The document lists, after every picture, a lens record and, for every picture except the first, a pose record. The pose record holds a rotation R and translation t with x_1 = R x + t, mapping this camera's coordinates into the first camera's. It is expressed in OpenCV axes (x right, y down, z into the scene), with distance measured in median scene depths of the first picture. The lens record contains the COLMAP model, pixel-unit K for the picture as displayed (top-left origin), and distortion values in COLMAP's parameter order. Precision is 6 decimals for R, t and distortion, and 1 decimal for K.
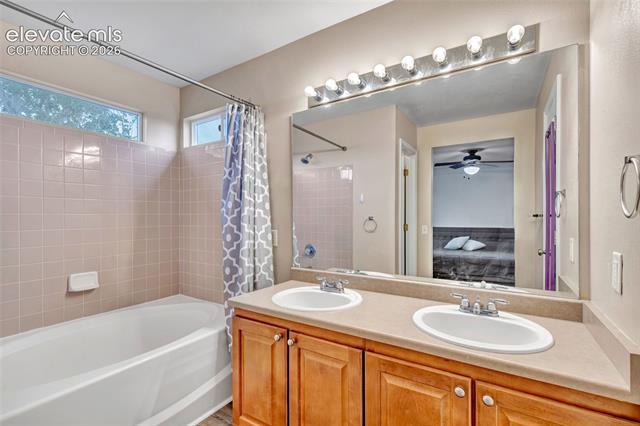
lens RADIAL K [[293.2, 0, 318.8], [0, 293.2, 214.5], [0, 0, 1]] dist [0.001421, -0.001389]
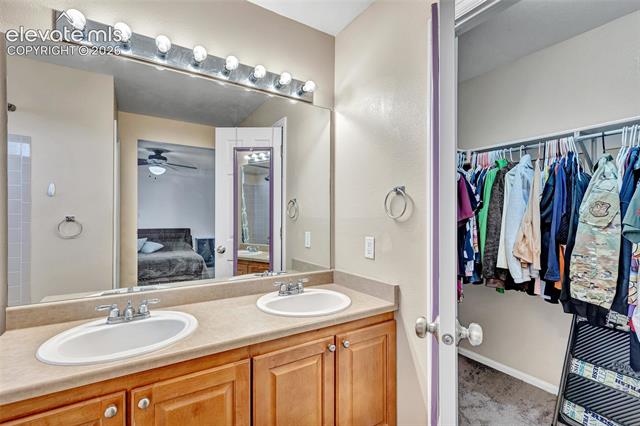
lens RADIAL K [[293.2, 0, 322.7], [0, 293.2, 217.9], [0, 0, 1]] dist [0.001421, -0.001389]
pose [[0.410156, 0.003615, 0.912008, -0.148063], [-0.010281, 0.999947, 0.000660, 0.001871], [-0.911957, -0.009647, 0.410171, 0.096181]]
